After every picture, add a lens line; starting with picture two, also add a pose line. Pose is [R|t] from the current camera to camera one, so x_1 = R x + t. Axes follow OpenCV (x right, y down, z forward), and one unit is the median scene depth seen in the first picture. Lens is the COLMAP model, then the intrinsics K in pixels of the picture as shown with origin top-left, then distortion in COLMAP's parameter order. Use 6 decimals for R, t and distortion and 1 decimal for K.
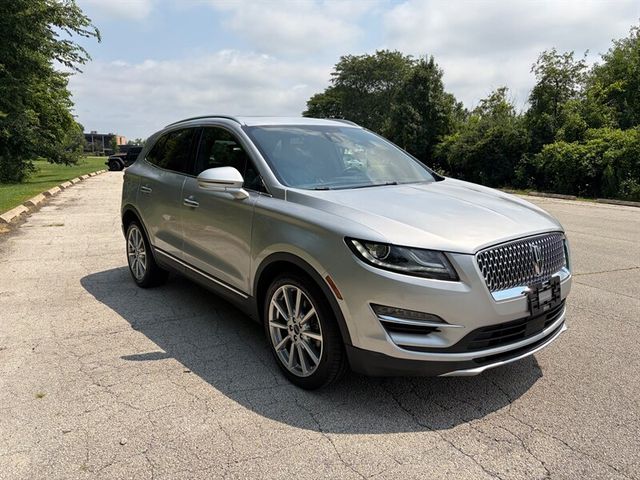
lens RADIAL K [[488.0, 0, 313.3], [0, 488.0, 240.4], [0, 0, 1]] dist [-0.001021, -0.007713]
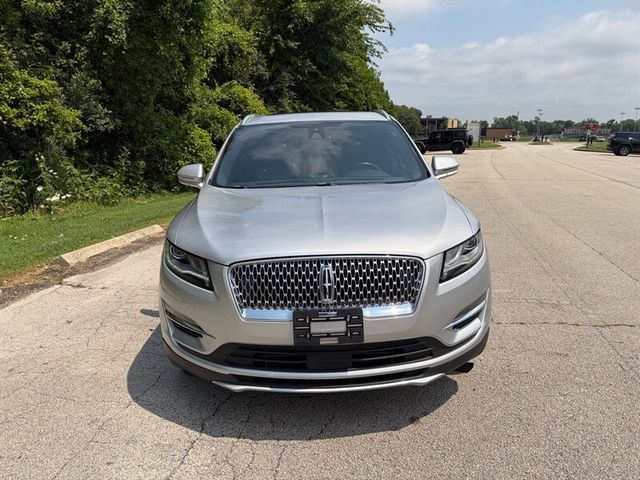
lens RADIAL K [[488.0, 0, 313.3], [0, 488.0, 240.4], [0, 0, 1]] dist [-0.001021, -0.007713]
pose [[0.787182, 0.103898, -0.607906, 0.118960], [-0.081410, 0.994587, 0.064568, -0.011151], [0.611324, -0.001337, 0.791379, 0.039698]]
